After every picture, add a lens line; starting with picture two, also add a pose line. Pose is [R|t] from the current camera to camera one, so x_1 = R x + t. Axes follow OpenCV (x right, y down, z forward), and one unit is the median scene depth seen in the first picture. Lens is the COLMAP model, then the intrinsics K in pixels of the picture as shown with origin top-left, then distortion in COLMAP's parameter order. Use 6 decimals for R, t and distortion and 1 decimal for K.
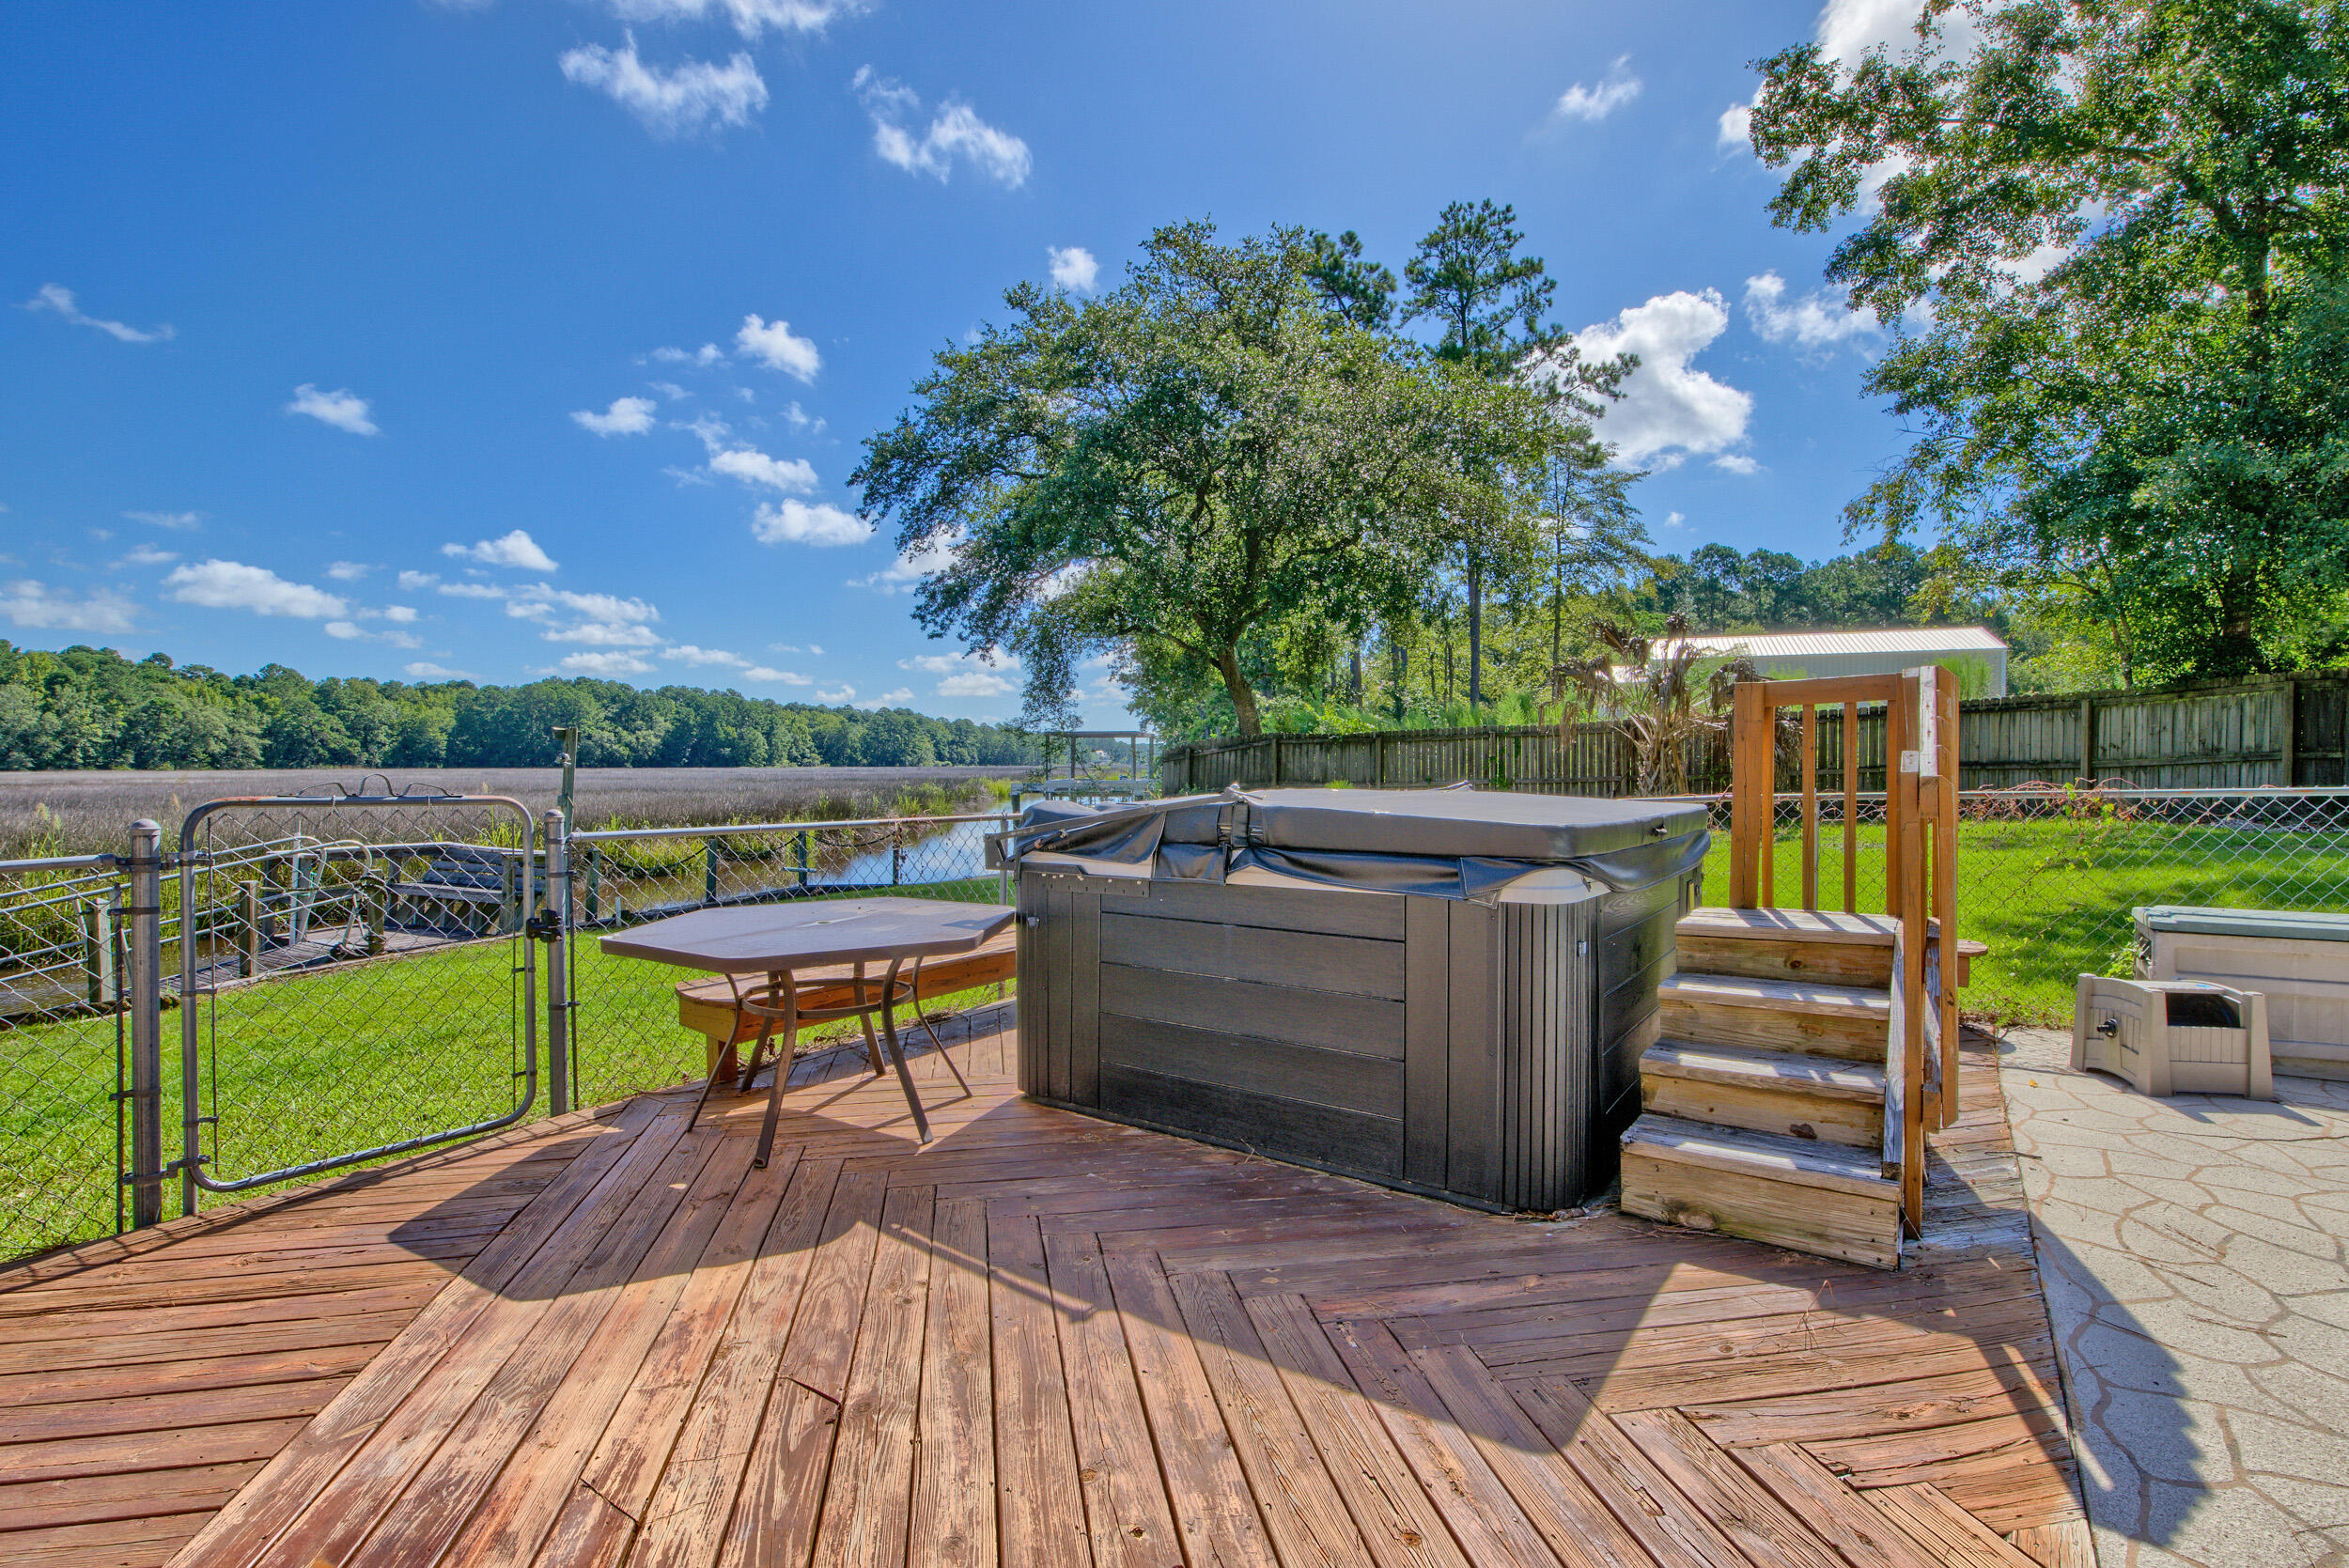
lens RADIAL K [[1091.5, 0, 1162.7], [0, 1091.5, 769.5], [0, 0, 1]] dist [0.013249, -0.015816]
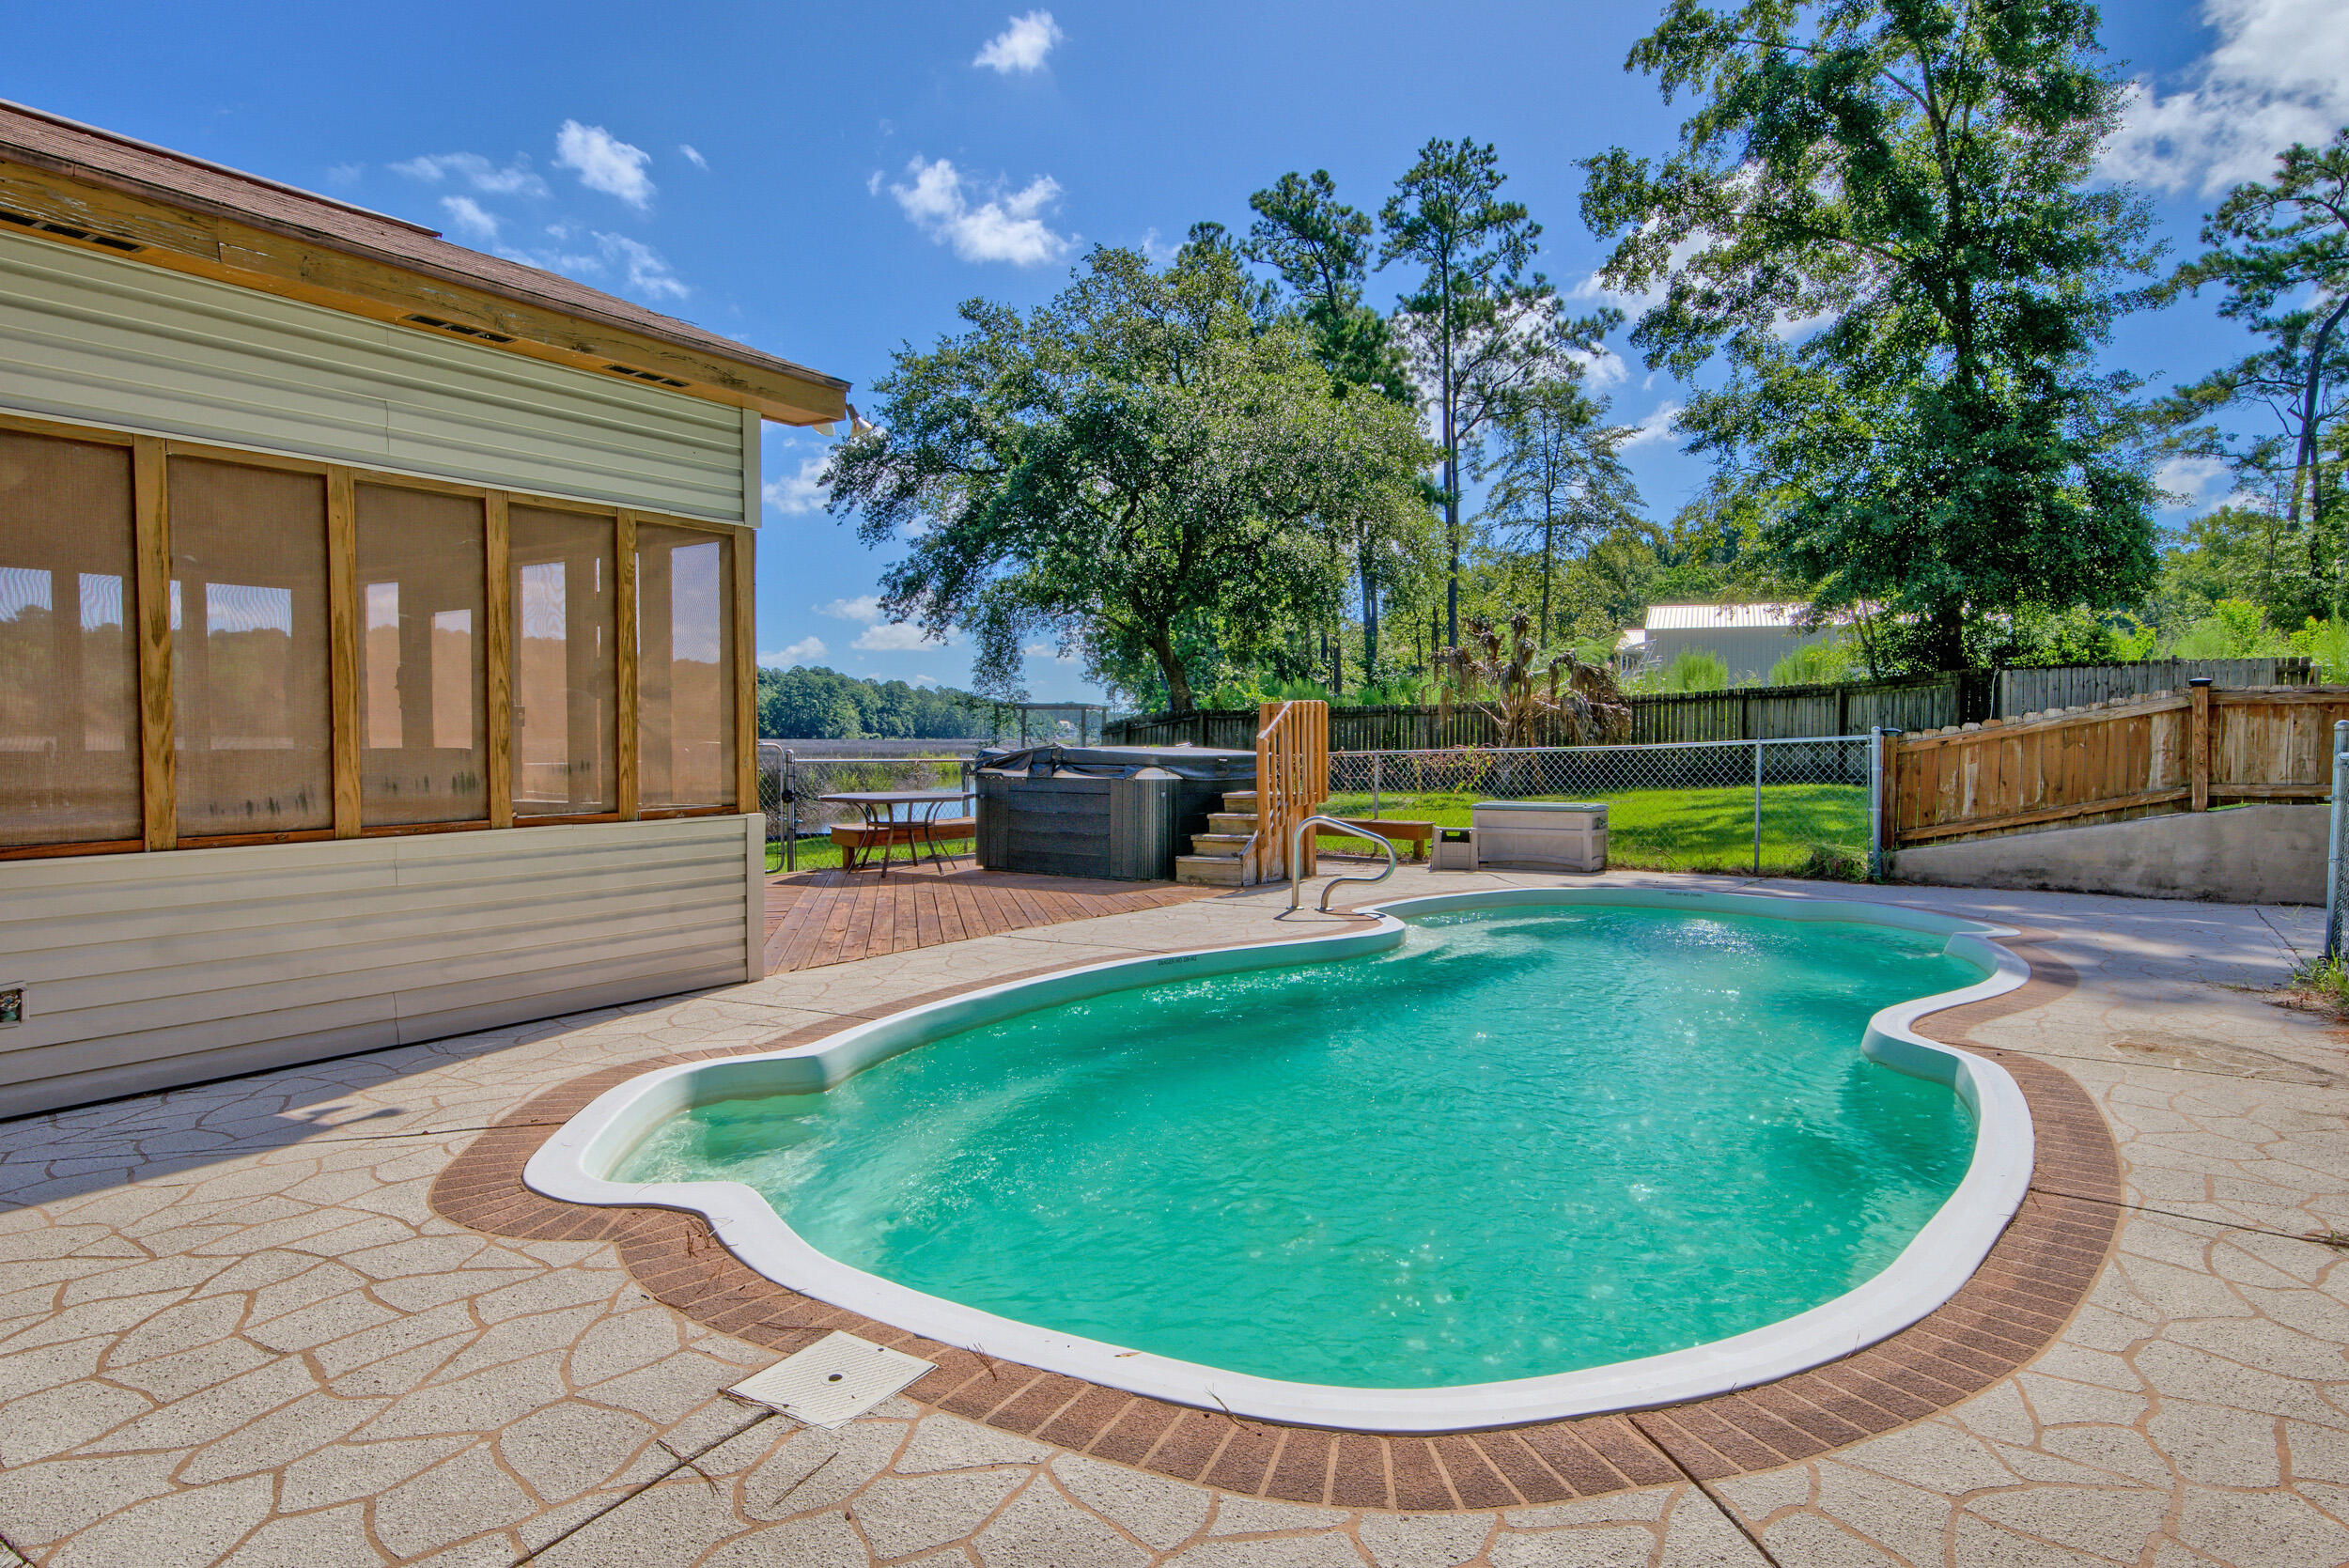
lens RADIAL K [[1370.7, 0, 1171.2], [0, 1370.7, 801.8], [0, 0, 1]] dist [0.013835, -0.002364]
pose [[0.999807, 0.006537, 0.018503, 0.024252], [-0.007289, 0.999139, 0.040850, 0.002118], [-0.018220, -0.040977, 0.998994, -0.202746]]
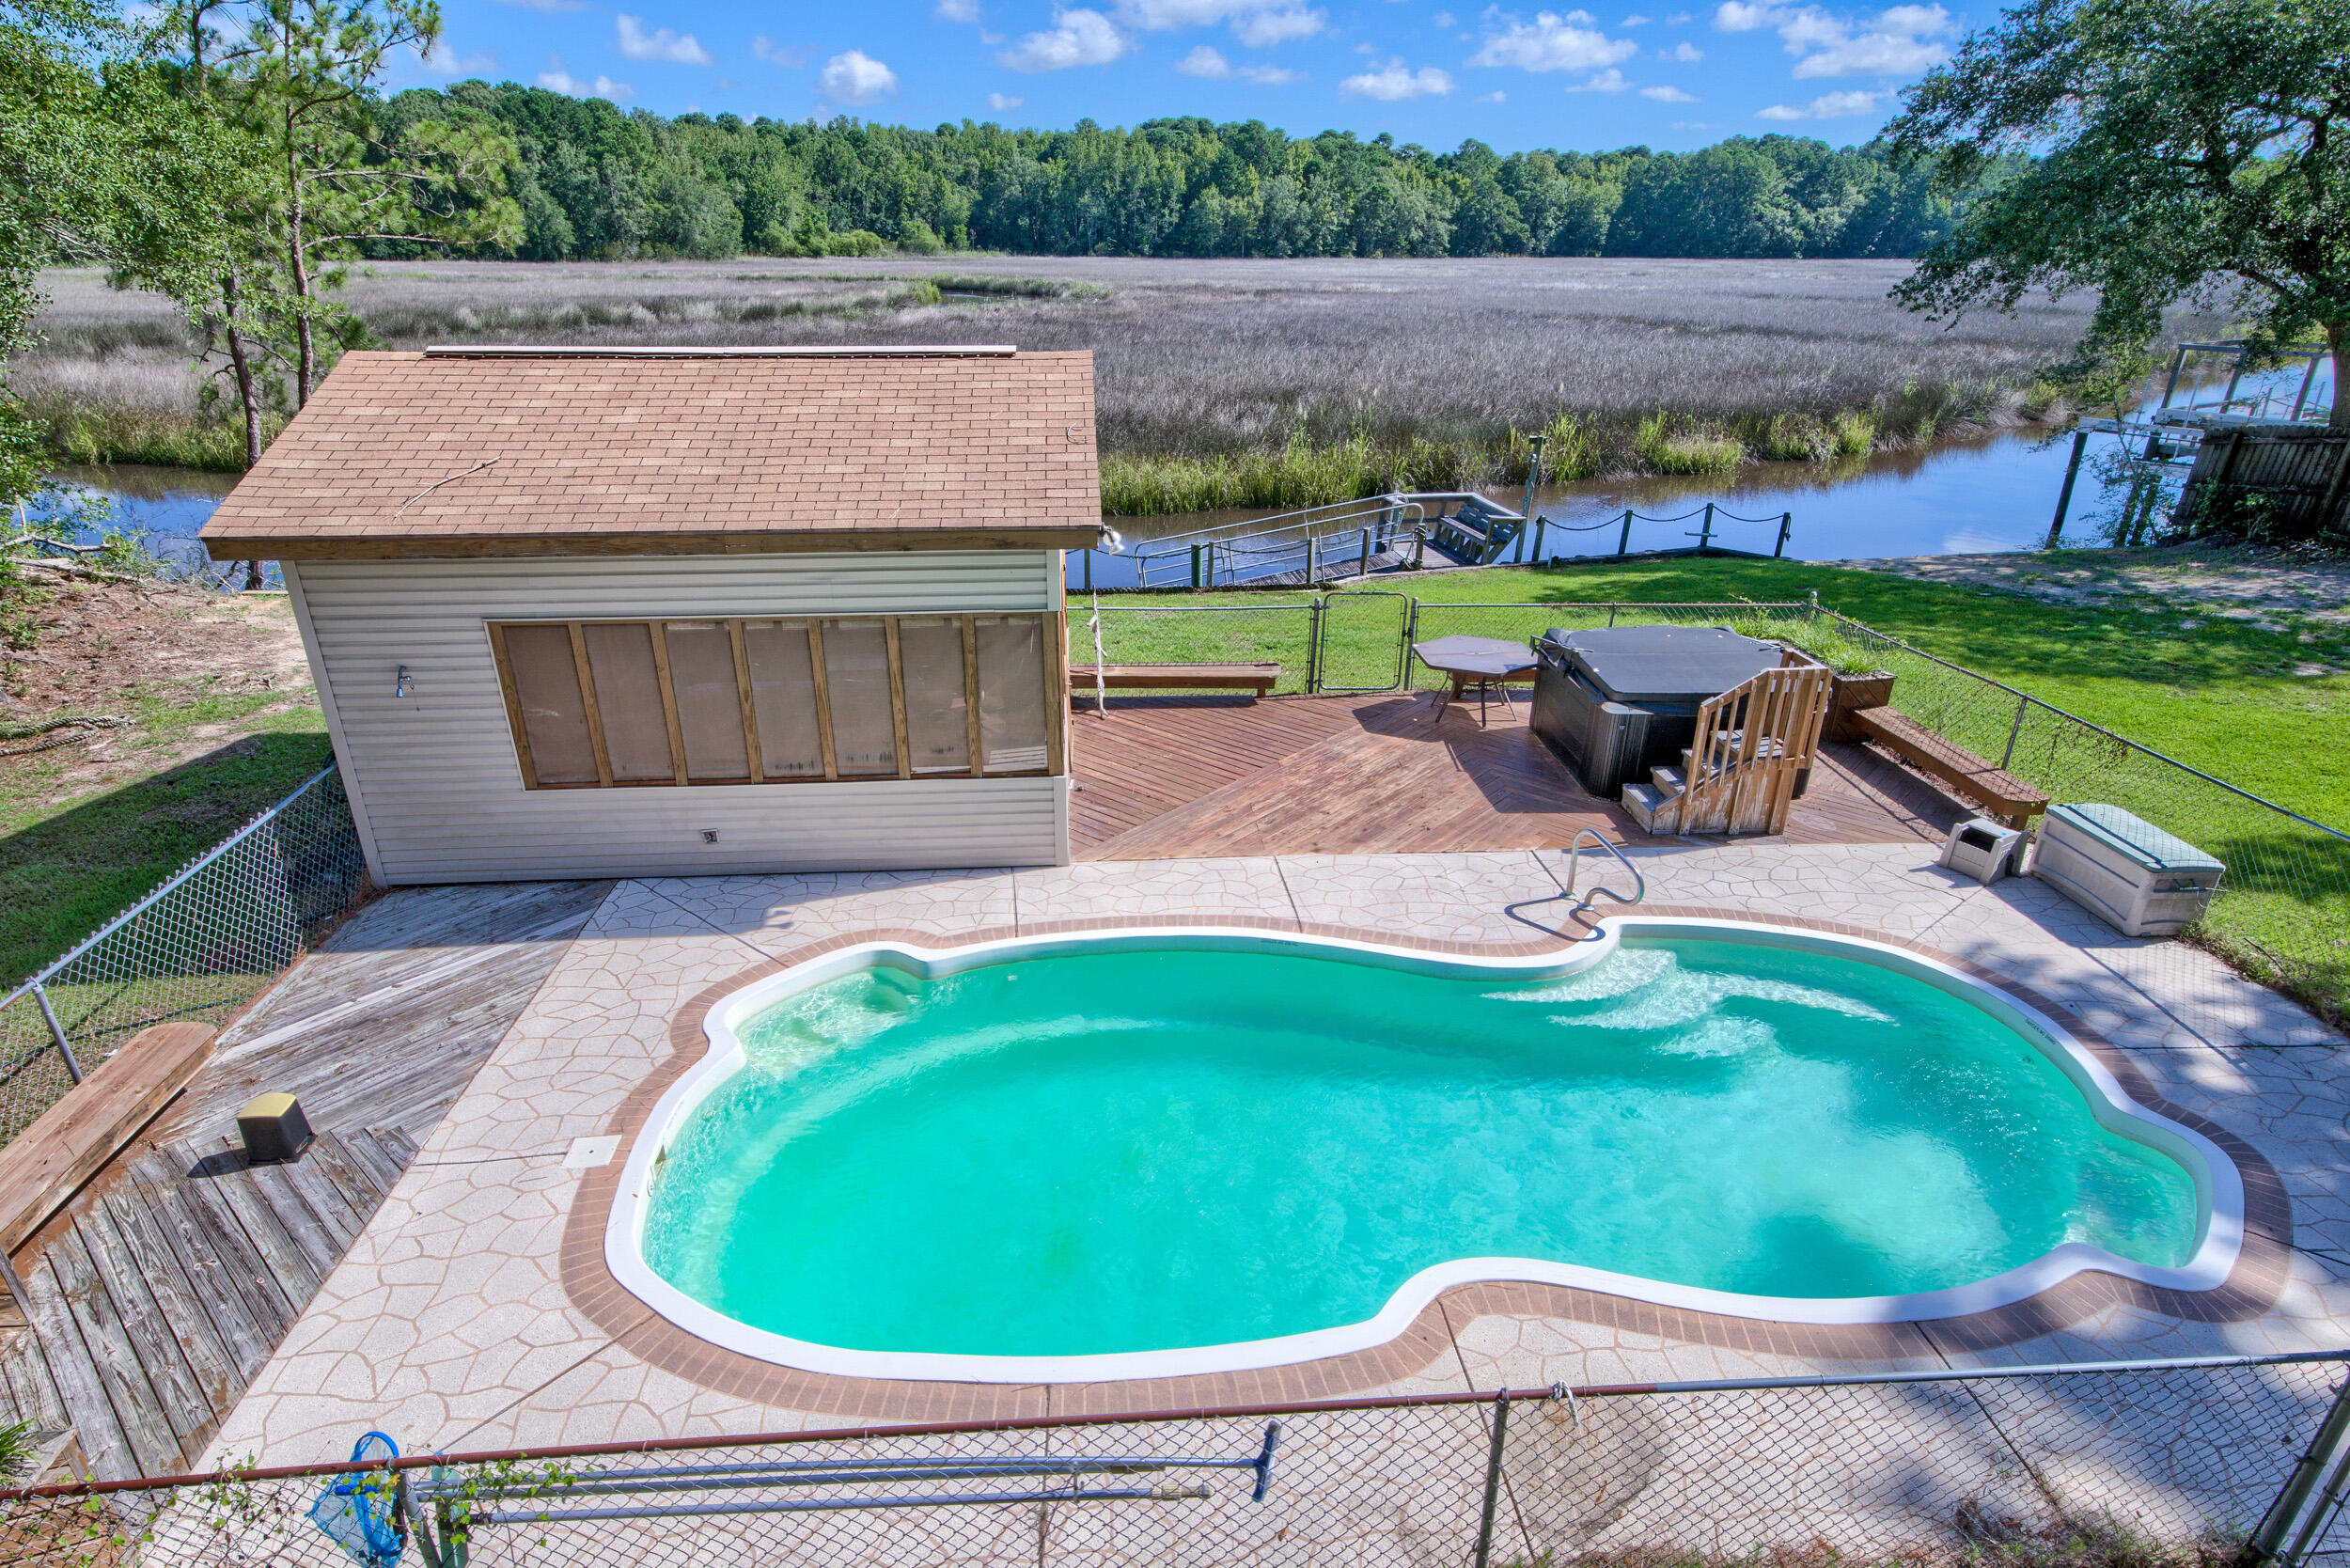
lens RADIAL K [[1220.5, 0, 1156.5], [0, 1220.5, 853.6], [0, 0, 1]] dist [0.008113, 0.000229]
pose [[0.619843, 0.361506, -0.696497, 0.161346], [-0.014101, 0.892555, 0.450717, -0.083579], [0.784599, -0.269553, 0.558342, -0.166175]]
